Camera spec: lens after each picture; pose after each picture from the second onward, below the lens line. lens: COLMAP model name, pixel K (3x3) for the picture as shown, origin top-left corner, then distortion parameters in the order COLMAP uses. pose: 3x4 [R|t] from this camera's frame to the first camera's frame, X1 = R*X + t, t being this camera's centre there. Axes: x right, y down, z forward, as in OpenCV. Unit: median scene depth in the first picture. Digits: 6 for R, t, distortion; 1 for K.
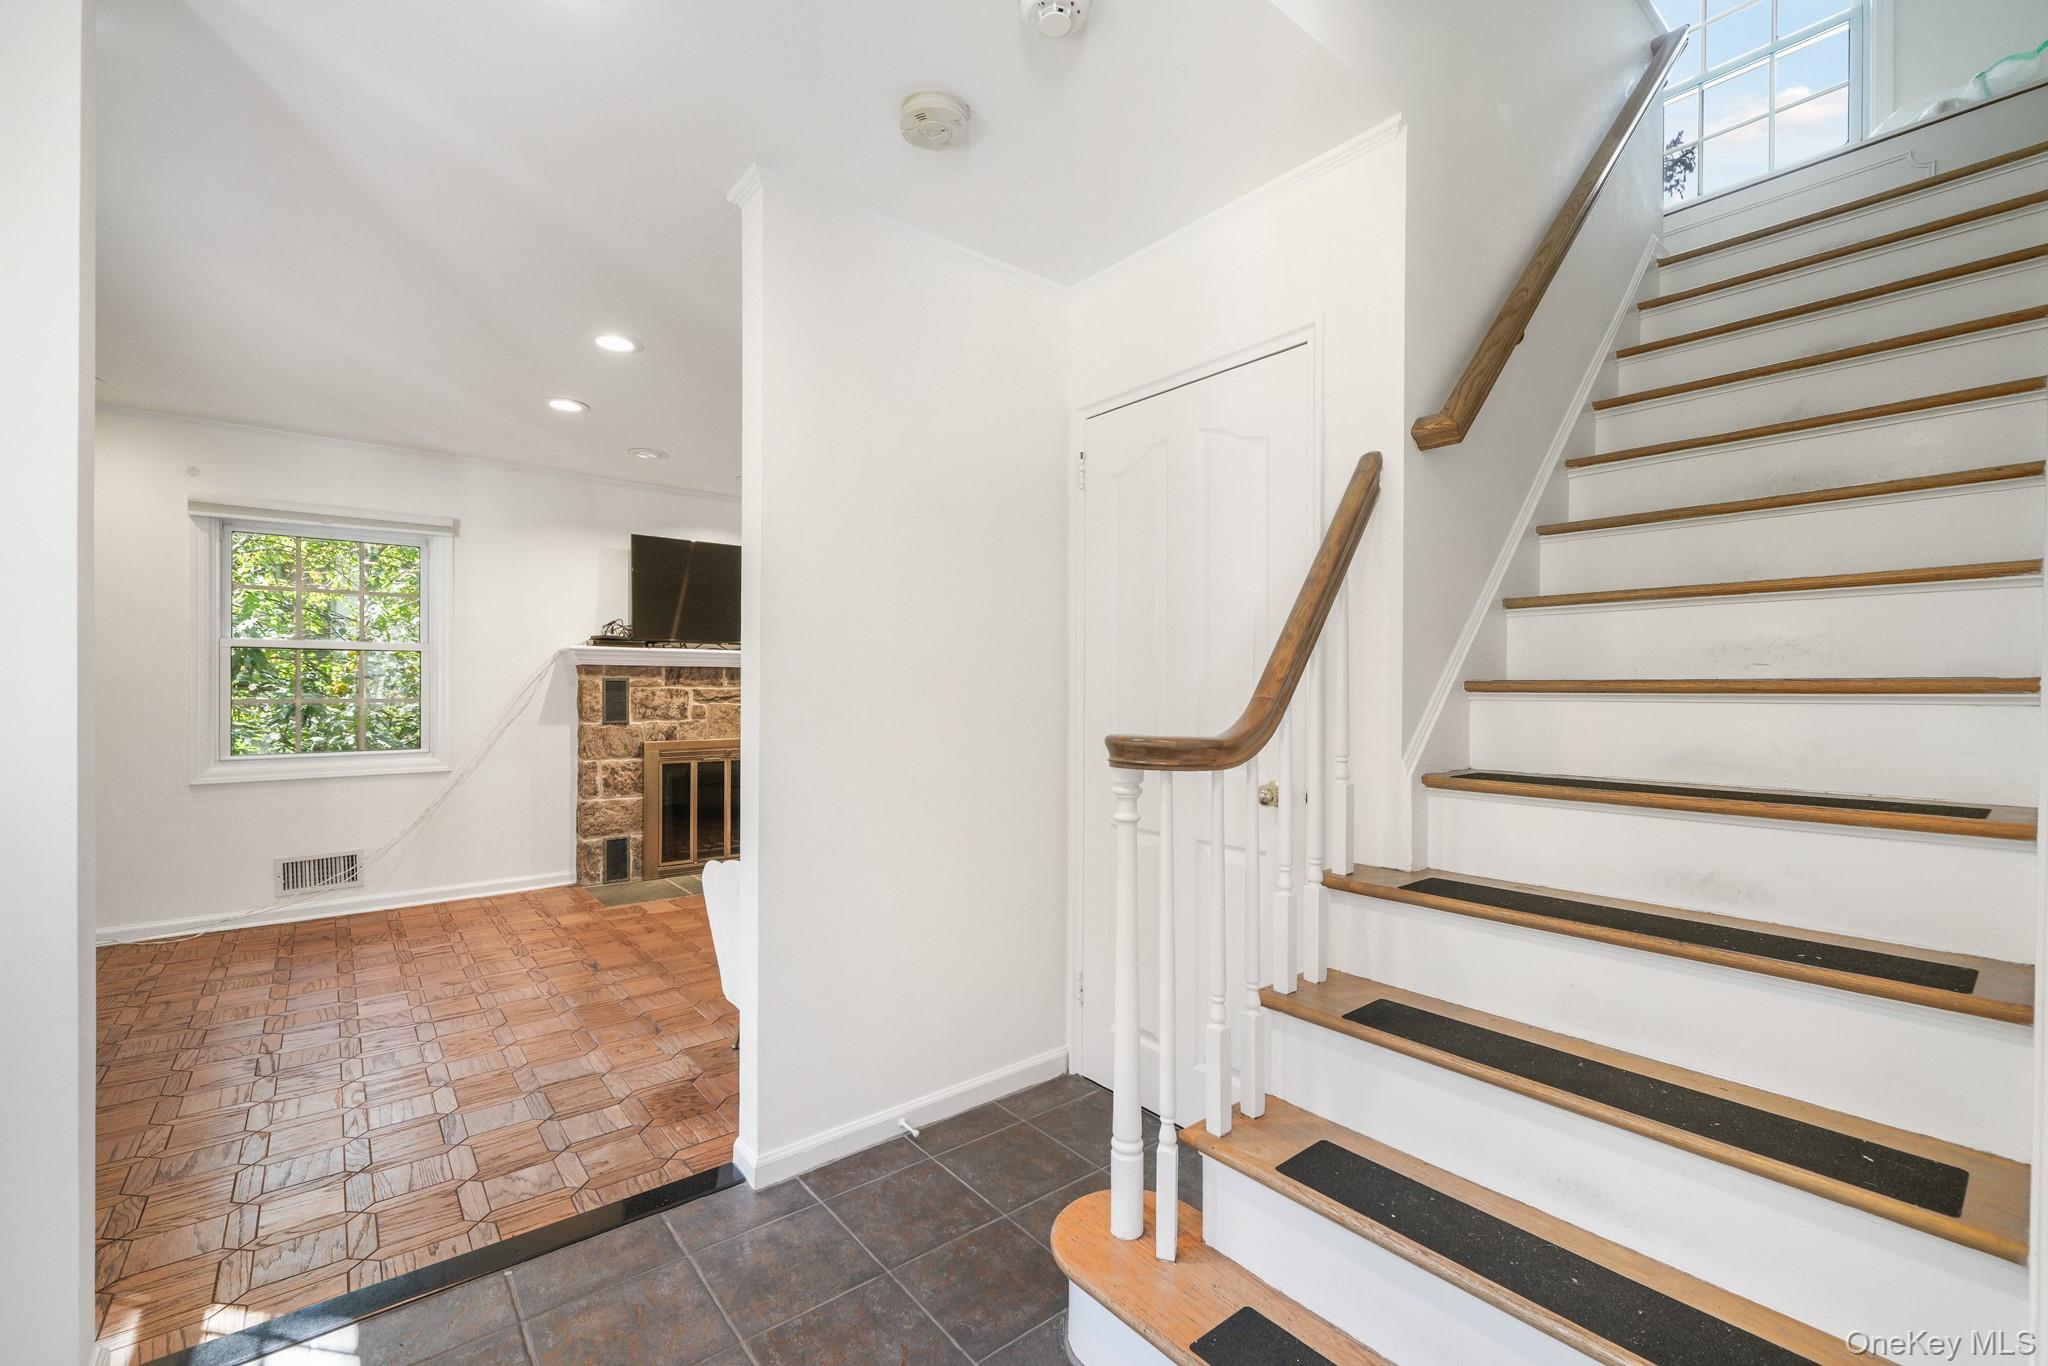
lens RADIAL K [[871.0, 0, 1025.7], [0, 871.0, 688.3], [0, 0, 1]] dist [-0.000535, 0.000336]
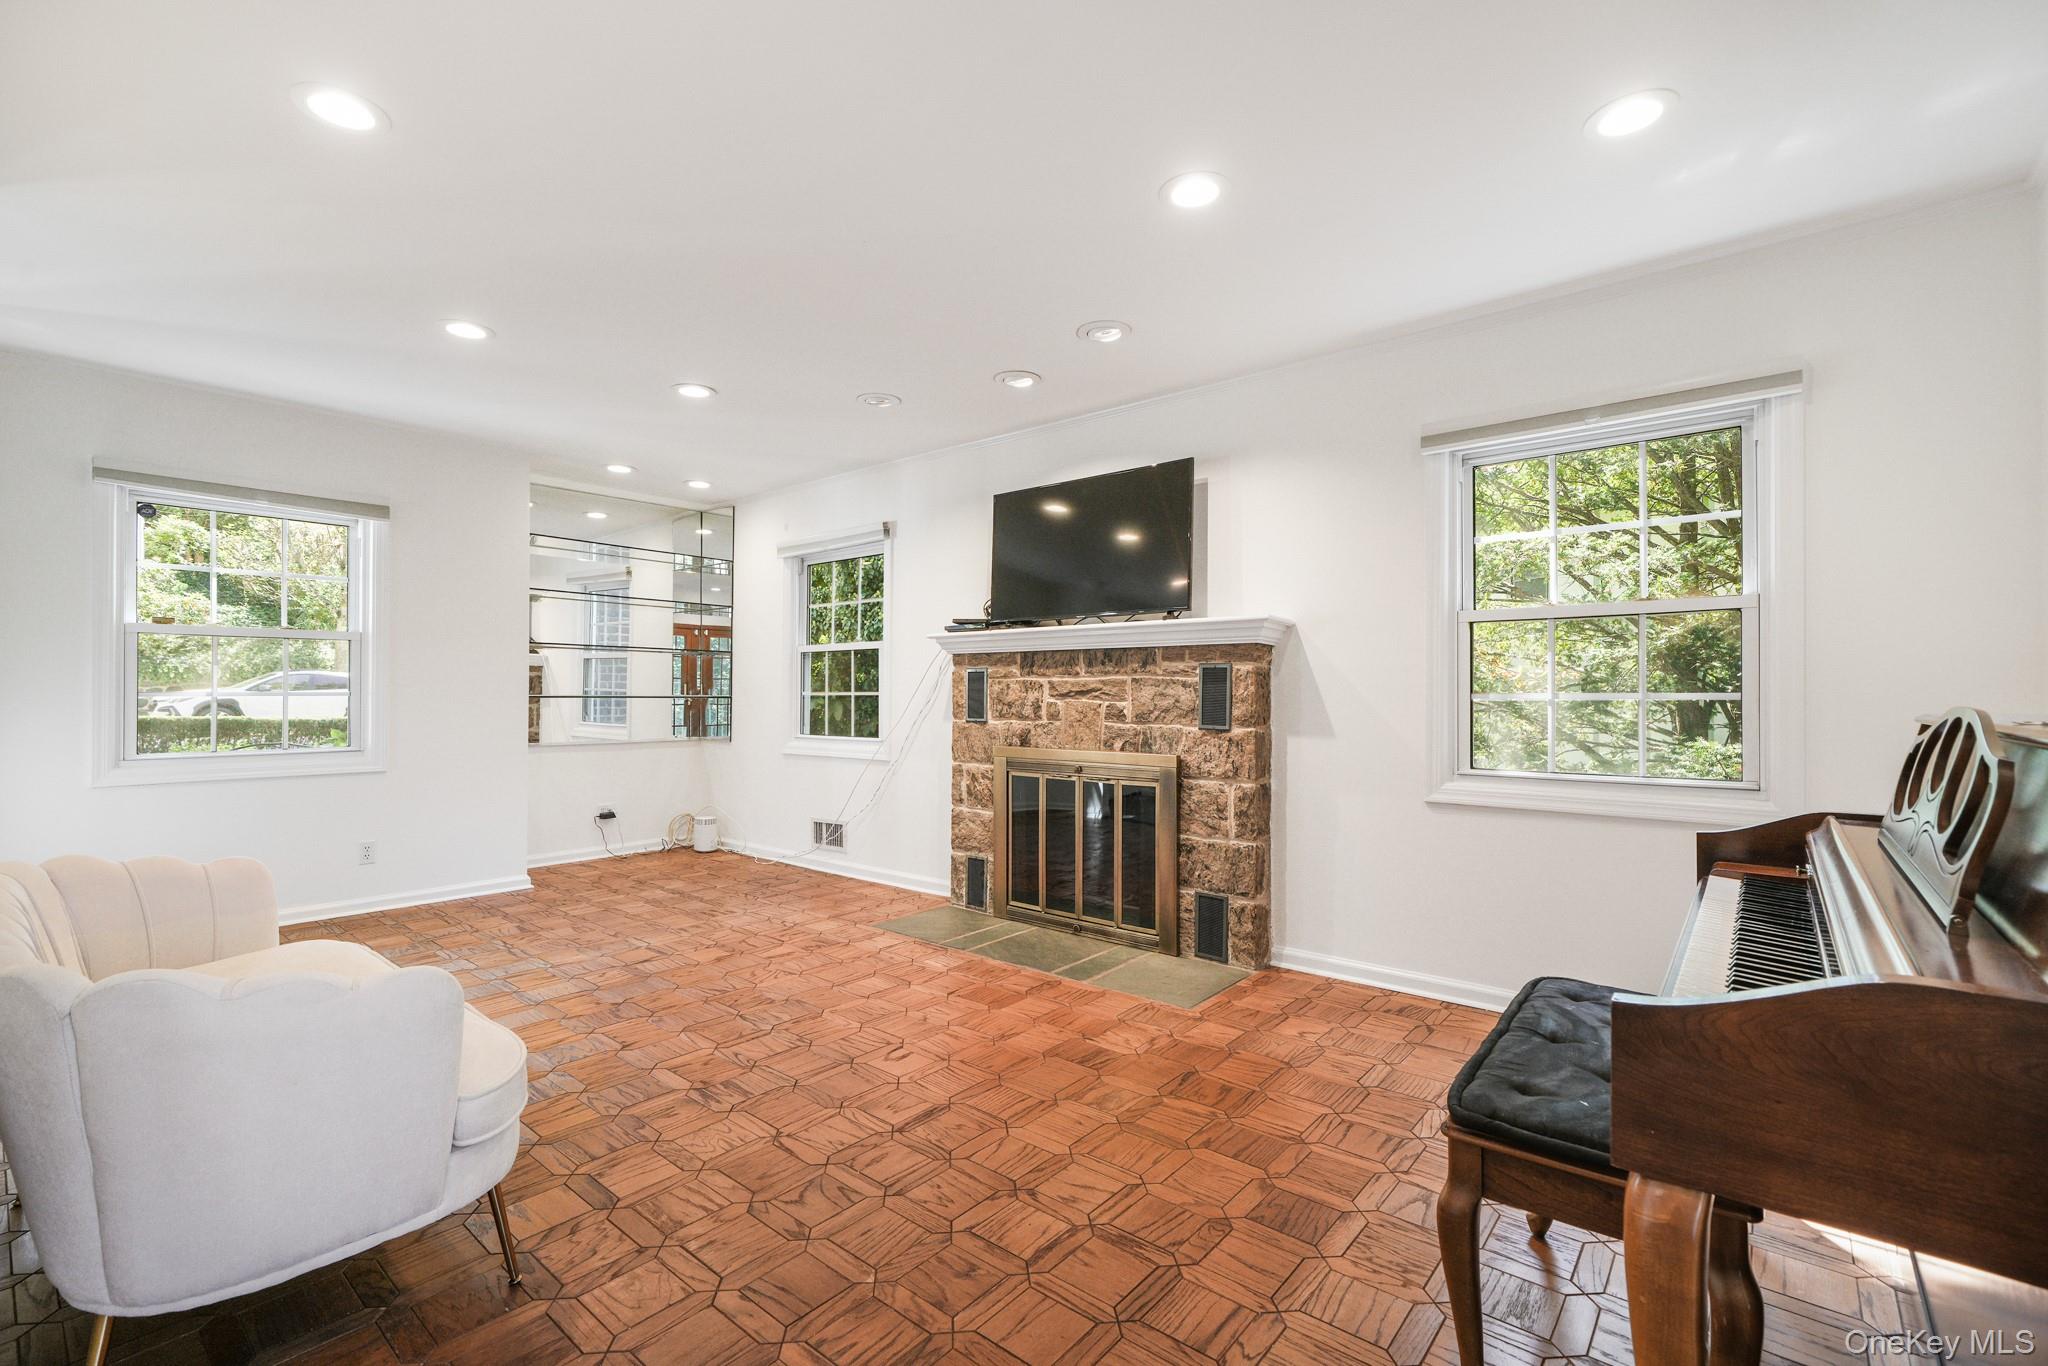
lens RADIAL K [[908.9, 0, 1024.0], [0, 908.9, 677.4], [0, 0, 1]] dist [-0.003442, -0.000359]
pose [[0.160655, -0.022066, -0.986764, 0.408912], [-0.005424, 0.999715, -0.023239, 0.017265], [0.986996, 0.009086, 0.160490, 0.893542]]
